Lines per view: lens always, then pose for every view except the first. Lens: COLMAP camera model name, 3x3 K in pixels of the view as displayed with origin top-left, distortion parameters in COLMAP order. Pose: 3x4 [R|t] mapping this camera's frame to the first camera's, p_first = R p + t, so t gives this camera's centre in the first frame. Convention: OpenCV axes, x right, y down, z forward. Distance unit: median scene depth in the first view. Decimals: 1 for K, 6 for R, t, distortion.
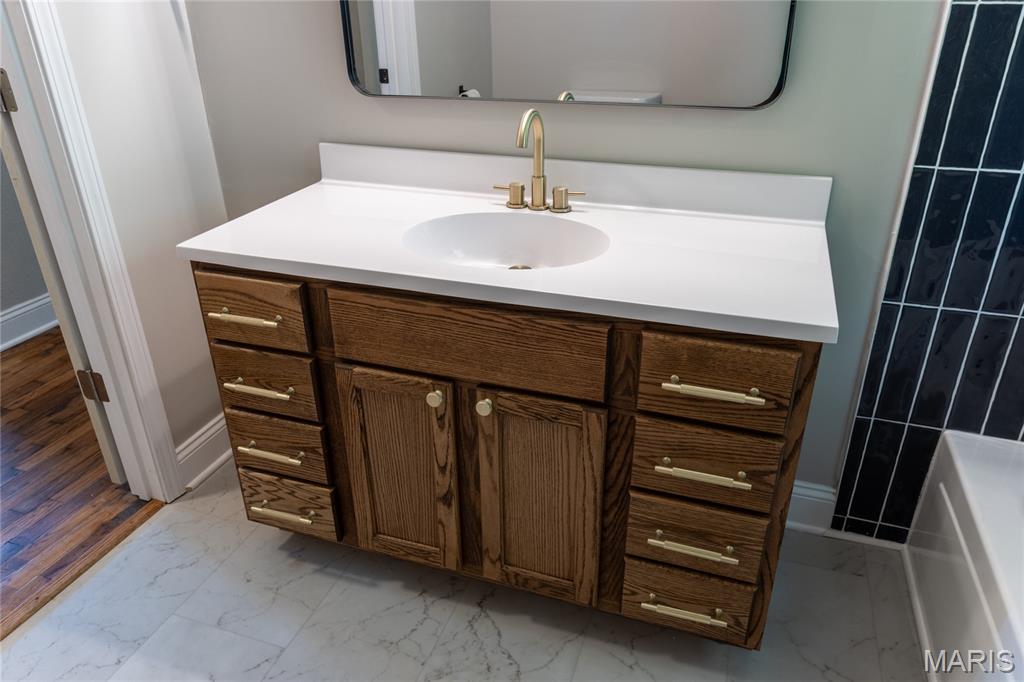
lens RADIAL K [[707.5, 0, 513.0], [0, 707.5, 325.8], [0, 0, 1]] dist [0.003124, 0.000508]
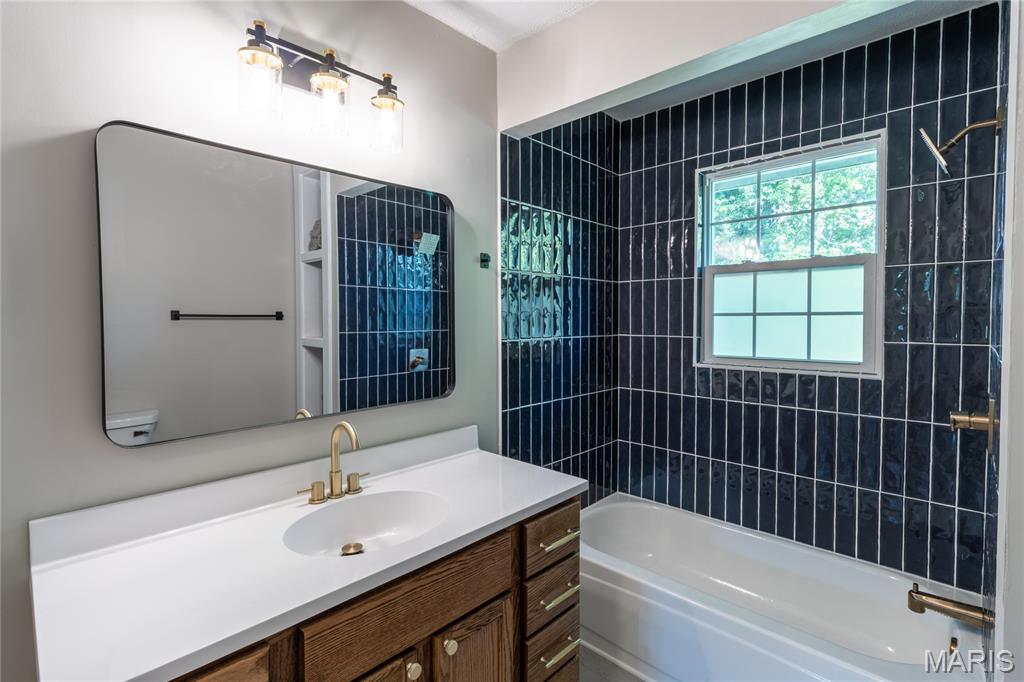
lens RADIAL K [[468.8, 0, 522.4], [0, 468.8, 332.7], [0, 0, 1]] dist [-0.016898, 0.012103]
pose [[0.405424, -0.013605, 0.914028, -0.705098], [0.395240, 0.904206, -0.161853, -0.194747], [-0.824267, 0.426879, 0.371964, 0.345562]]
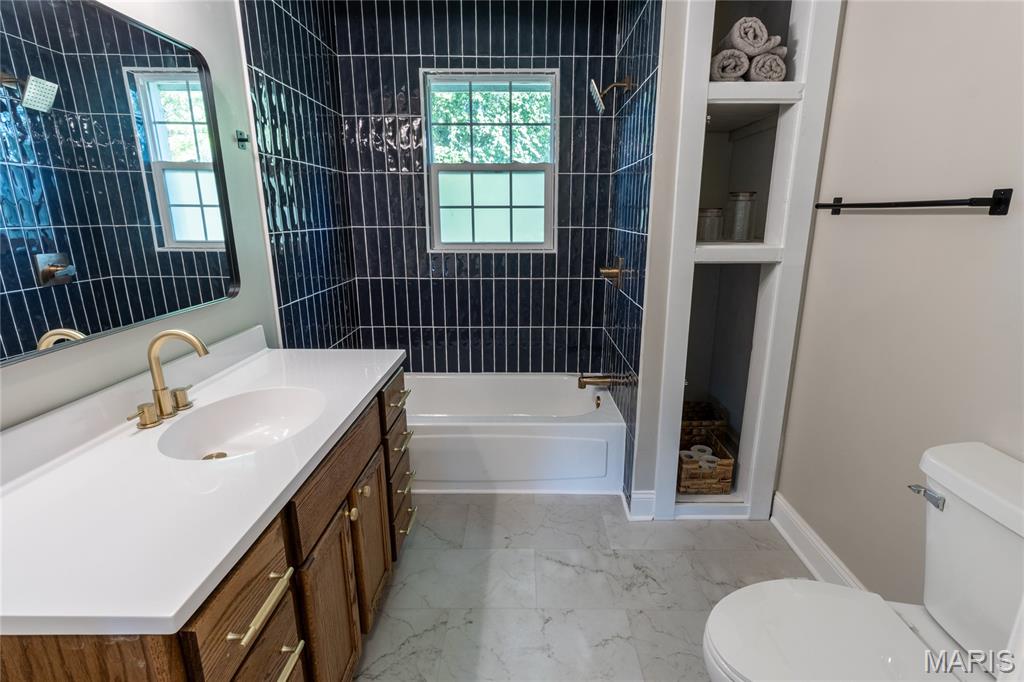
lens RADIAL K [[468.8, 0, 522.4], [0, 468.8, 332.7], [0, 0, 1]] dist [-0.016898, 0.012103]
pose [[-0.323616, -0.218800, 0.920543, -0.938133], [0.416638, 0.840548, 0.346255, -0.351759], [-0.849521, 0.495587, -0.180854, 0.711097]]
